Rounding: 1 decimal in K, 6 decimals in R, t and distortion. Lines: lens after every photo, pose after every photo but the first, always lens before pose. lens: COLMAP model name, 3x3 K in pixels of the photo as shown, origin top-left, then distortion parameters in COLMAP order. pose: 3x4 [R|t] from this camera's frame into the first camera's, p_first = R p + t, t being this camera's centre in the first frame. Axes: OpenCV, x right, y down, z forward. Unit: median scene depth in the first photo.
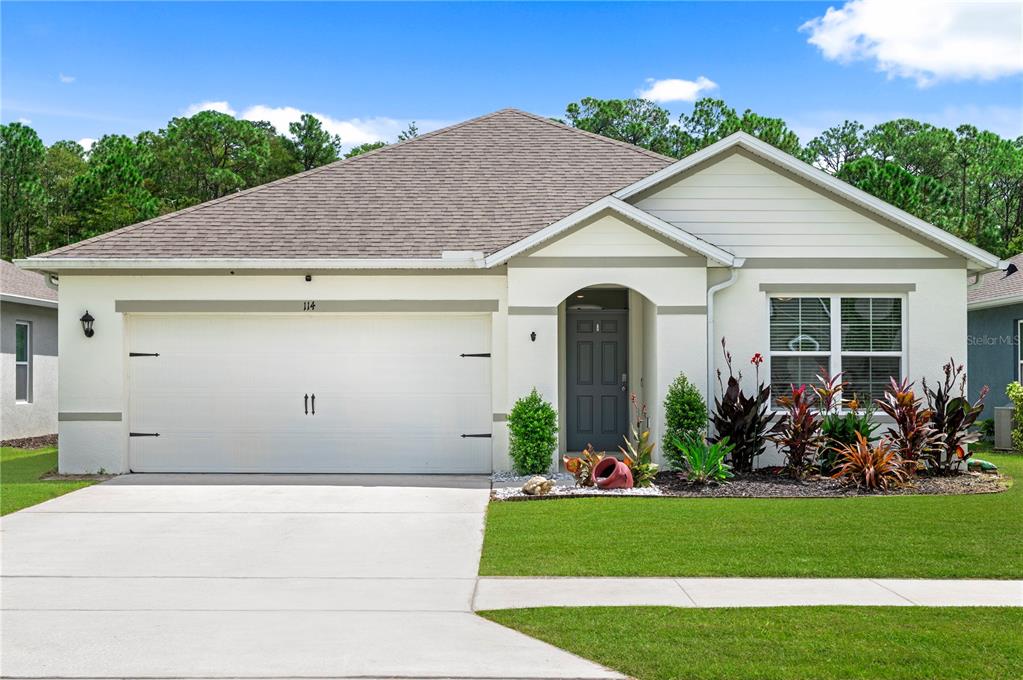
lens RADIAL K [[1360.1, 0, 506.4], [0, 1360.1, 394.1], [0, 0, 1]] dist [0.009652, 0.015379]
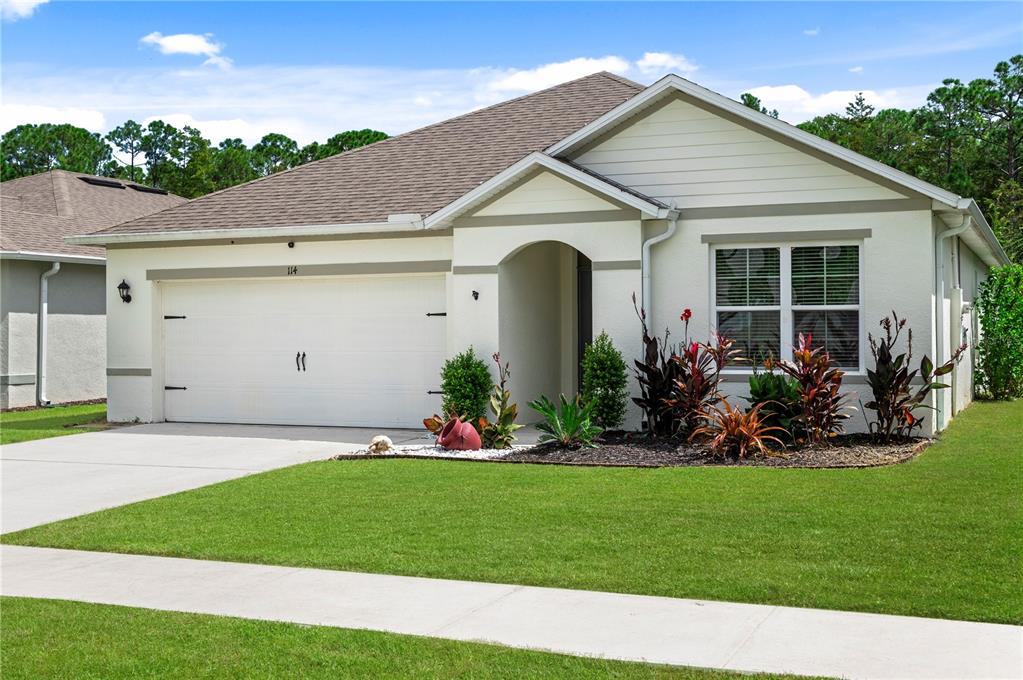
lens RADIAL K [[1225.3, 0, 511.5], [0, 1225.3, 340.0], [0, 0, 1]] dist [0.003742, -0.004081]
pose [[0.930260, -0.004168, -0.366877, 0.374601], [0.001288, 0.999966, -0.008094, -0.001575], [0.366899, 0.007057, 0.930234, 0.159744]]
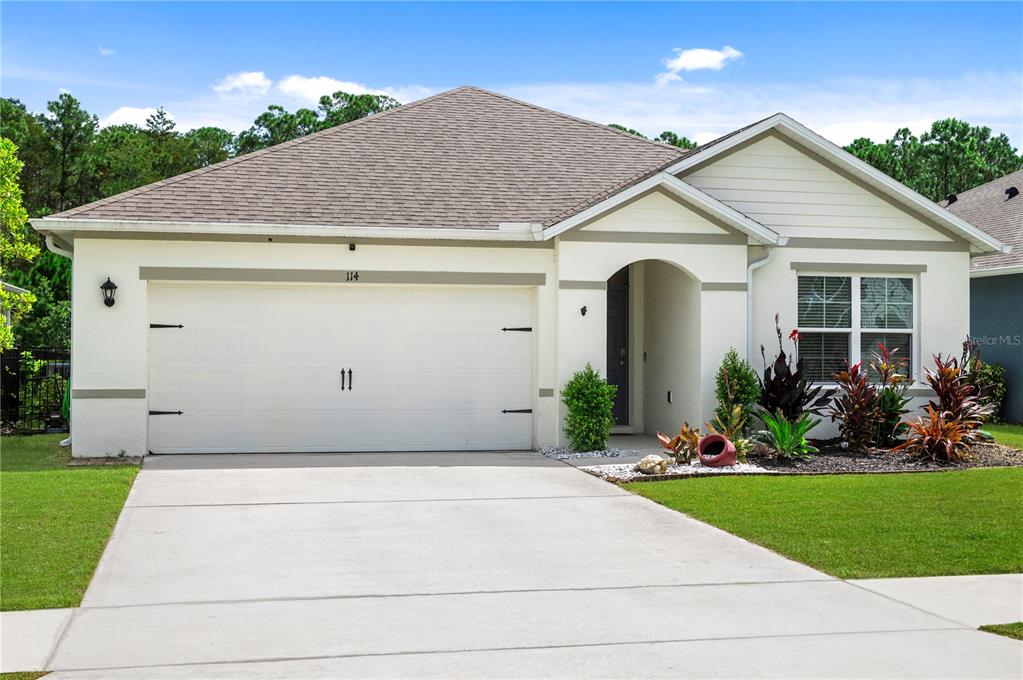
lens RADIAL K [[1225.3, 0, 511.5], [0, 1225.3, 340.0], [0, 0, 1]] dist [0.003742, -0.004081]
pose [[0.974116, 0.005239, 0.225988, -0.230729], [-0.000980, 0.999820, -0.018957, -0.004146], [-0.226047, 0.018245, 0.973946, 0.141084]]
